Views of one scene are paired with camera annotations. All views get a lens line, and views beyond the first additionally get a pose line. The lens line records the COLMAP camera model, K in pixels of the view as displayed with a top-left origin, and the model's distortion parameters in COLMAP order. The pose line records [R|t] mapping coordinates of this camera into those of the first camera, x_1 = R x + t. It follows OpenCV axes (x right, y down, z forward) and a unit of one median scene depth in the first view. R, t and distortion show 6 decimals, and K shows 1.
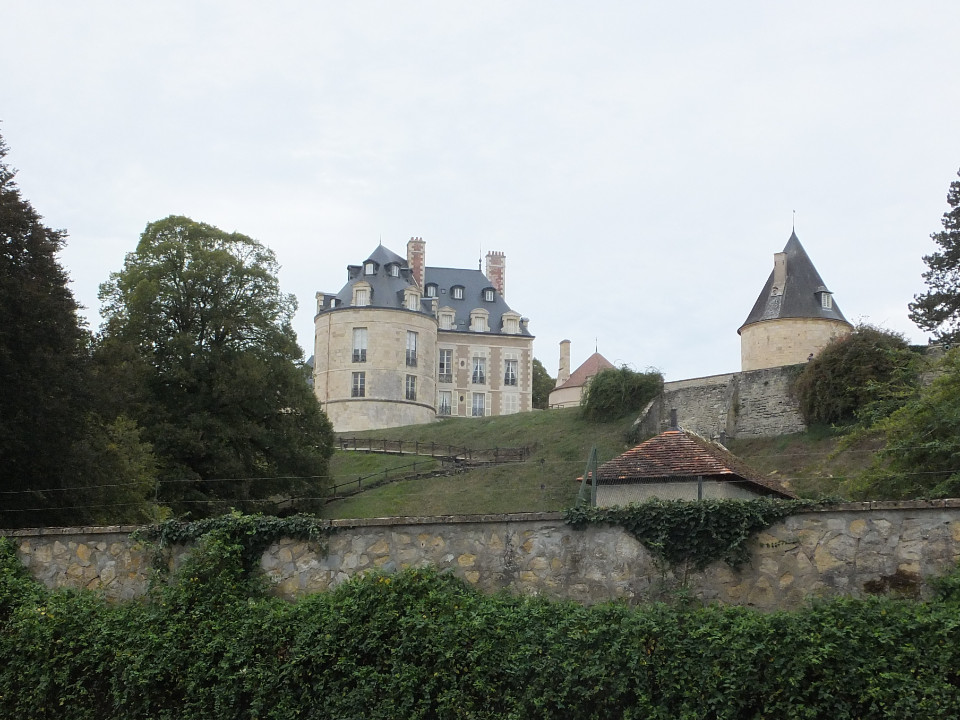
lens RADIAL K [[1469.1, 0, 480.4], [0, 1469.1, 364.6], [0, 0, 1]] dist [-0.012128, 0.000000]
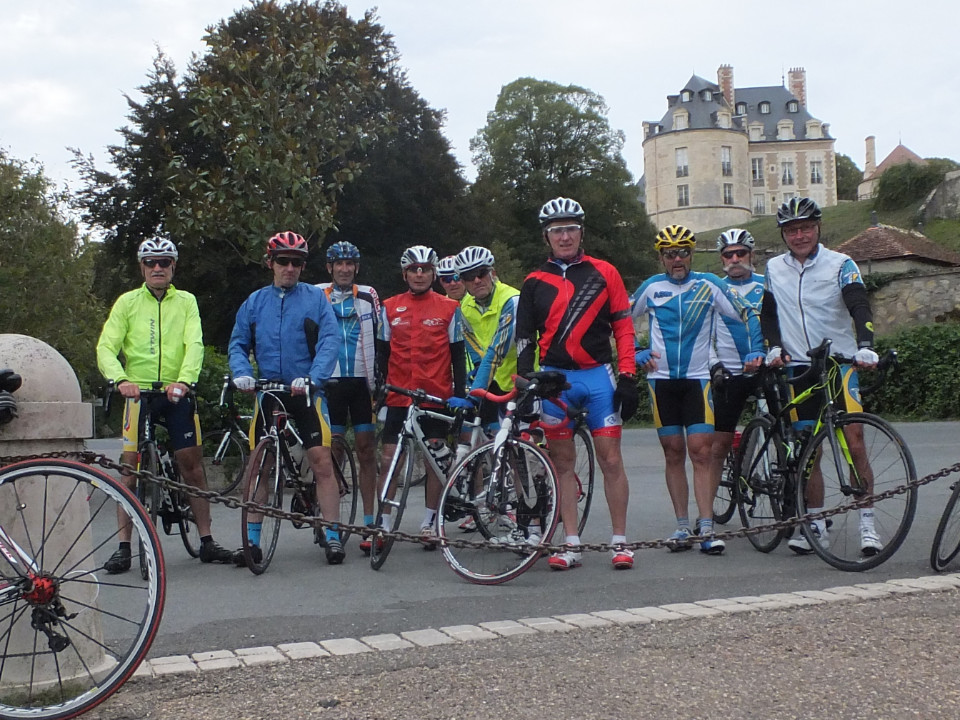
lens RADIAL K [[675.4, 0, 477.6], [0, 675.4, 367.4], [0, 0, 1]] dist [0.007713, -0.005993]
pose [[0.953438, -0.038887, -0.299070, -0.080655], [0.097757, 0.977961, 0.184488, 0.031380], [0.285305, -0.205135, 0.936227, 0.393186]]
